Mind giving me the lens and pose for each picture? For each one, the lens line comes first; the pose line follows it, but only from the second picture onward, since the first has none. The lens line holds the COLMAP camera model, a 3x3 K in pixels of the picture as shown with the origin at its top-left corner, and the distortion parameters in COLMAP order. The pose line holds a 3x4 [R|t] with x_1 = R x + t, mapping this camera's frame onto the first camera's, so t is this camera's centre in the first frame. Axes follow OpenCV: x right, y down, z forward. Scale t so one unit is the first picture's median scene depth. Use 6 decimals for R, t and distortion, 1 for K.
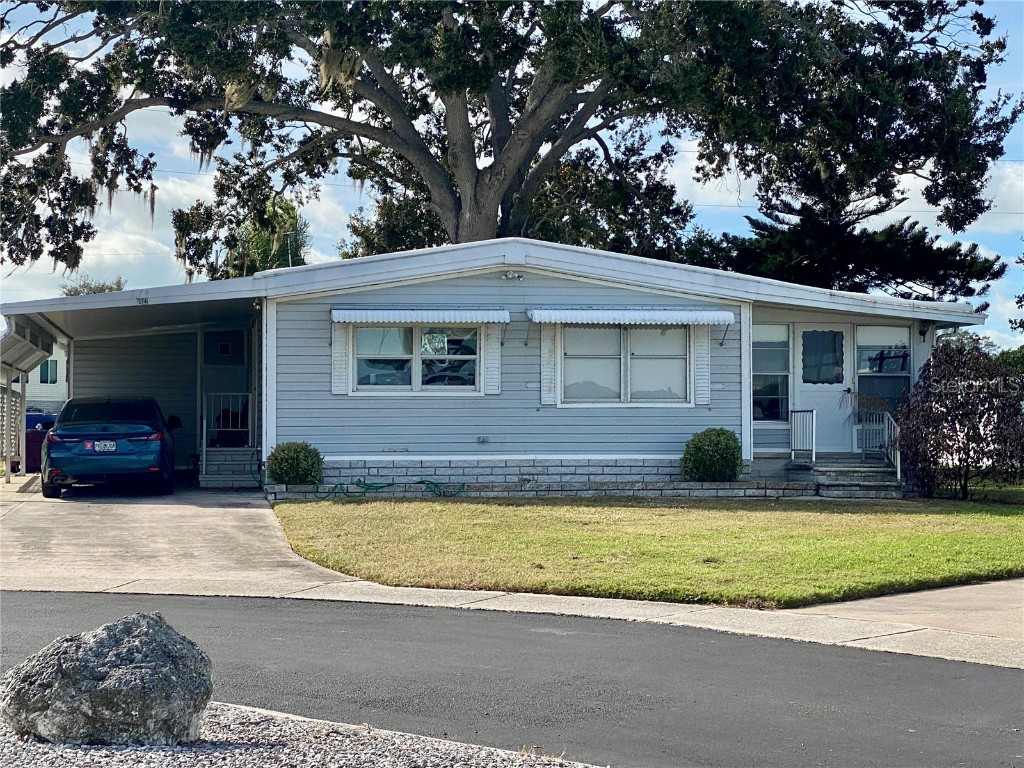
lens RADIAL K [[2087.1, 0, 512.0], [0, 2087.1, 384.0], [0, 0, 1]] dist [-0.065771, 2.216699]
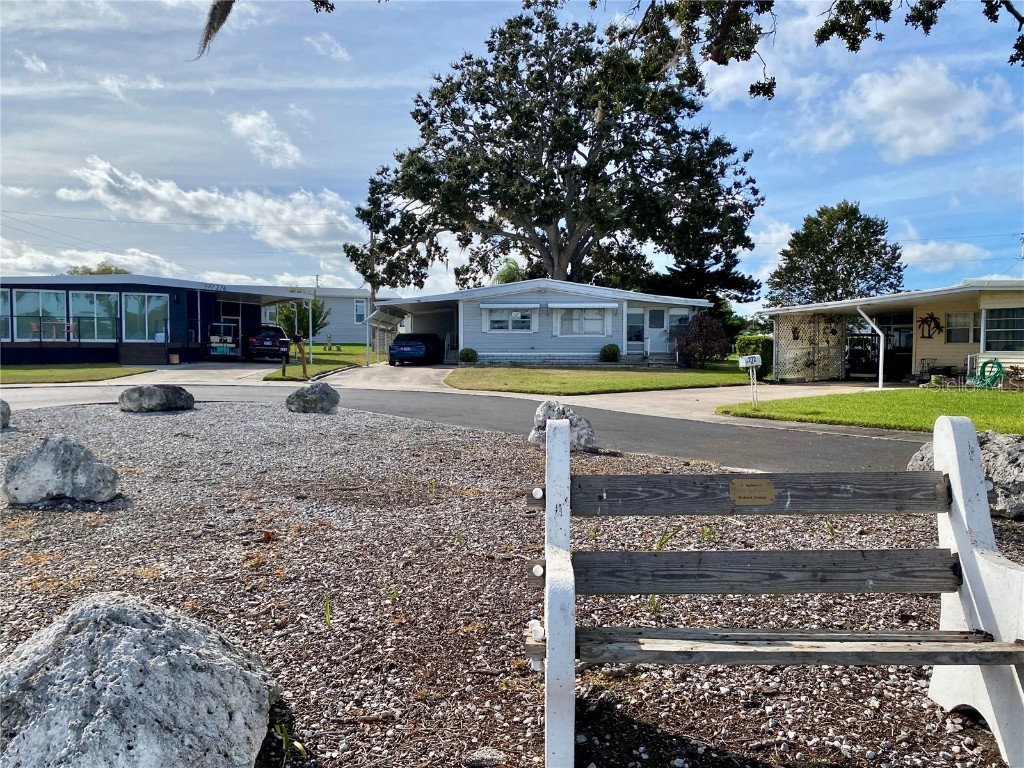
lens RADIAL K [[830.8, 0, 512.0], [0, 830.8, 384.0], [0, 0, 1]] dist [0.186851, 0.000158]
pose [[0.987582, 0.010315, -0.156768, 0.141714], [-0.000341, 0.997981, 0.063518, 0.003323], [0.157107, -0.062676, 0.985591, -0.171332]]
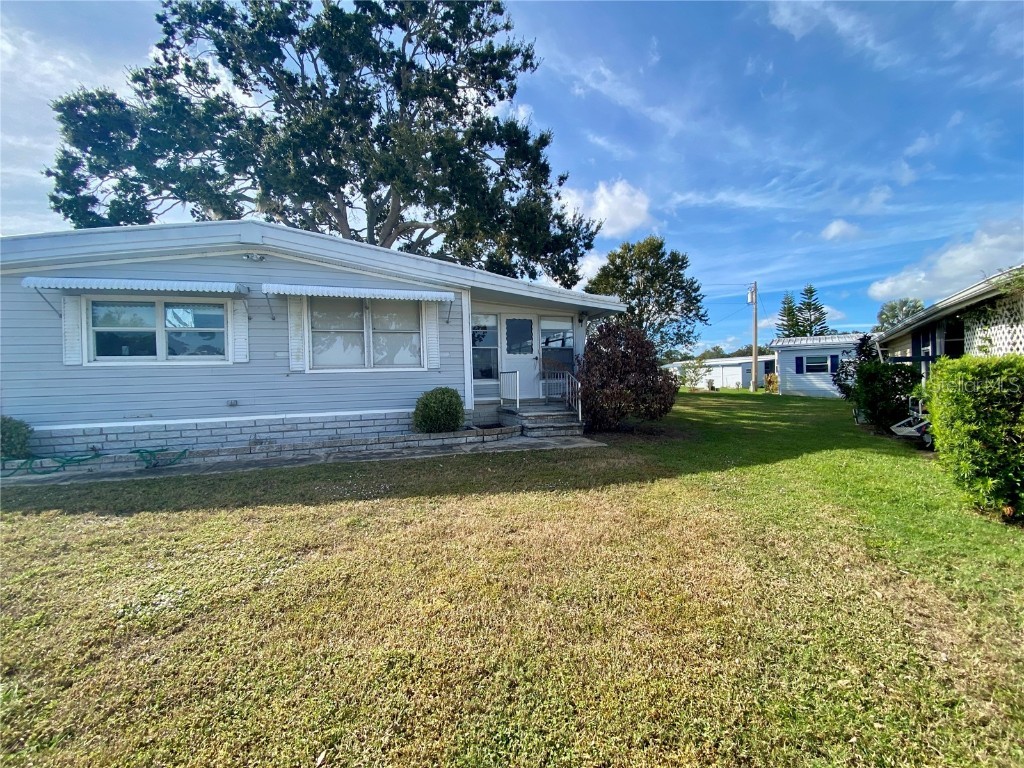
lens RADIAL K [[414.4, 0, 512.0], [0, 414.4, 384.0], [0, 0, 1]] dist [0.013991, -0.017679]
pose [[0.982533, -0.026079, 0.184254, 0.092158], [0.019049, 0.999025, 0.039821, 0.010206], [-0.185113, -0.035615, 0.982072, 0.743076]]
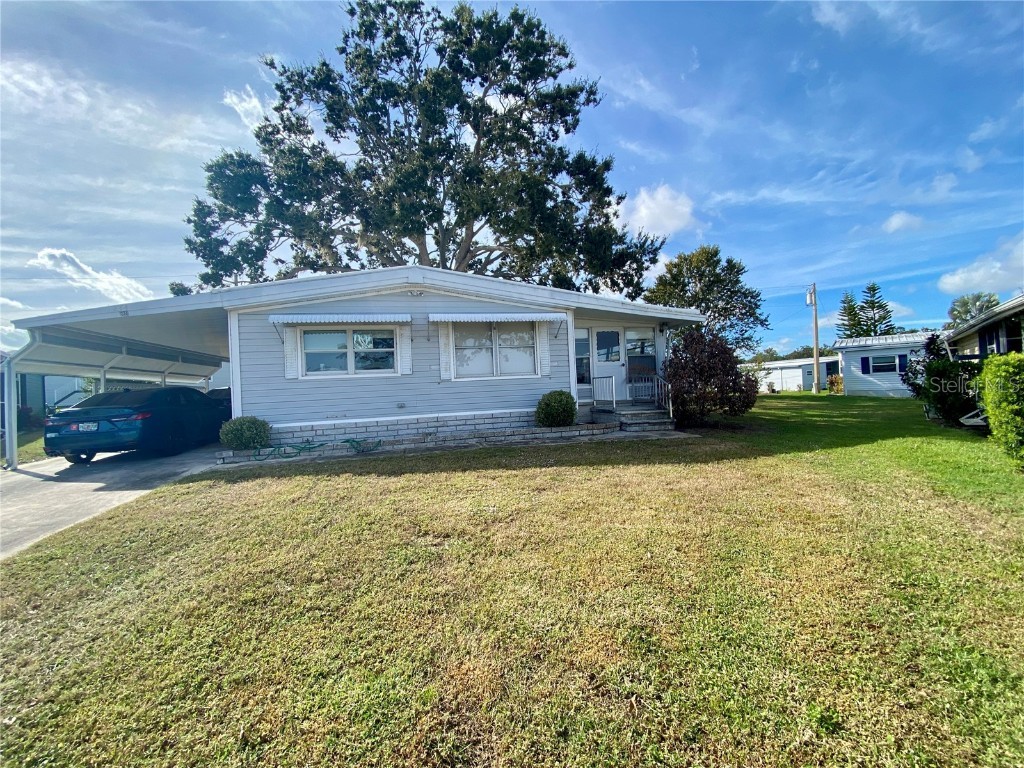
lens RADIAL K [[414.4, 0, 512.0], [0, 414.4, 384.0], [0, 0, 1]] dist [0.013991, -0.017679]
pose [[0.995056, -0.044172, 0.088957, 0.038249], [0.042973, 0.998958, 0.015353, 0.010457], [-0.089542, -0.011455, 0.995917, 0.696143]]
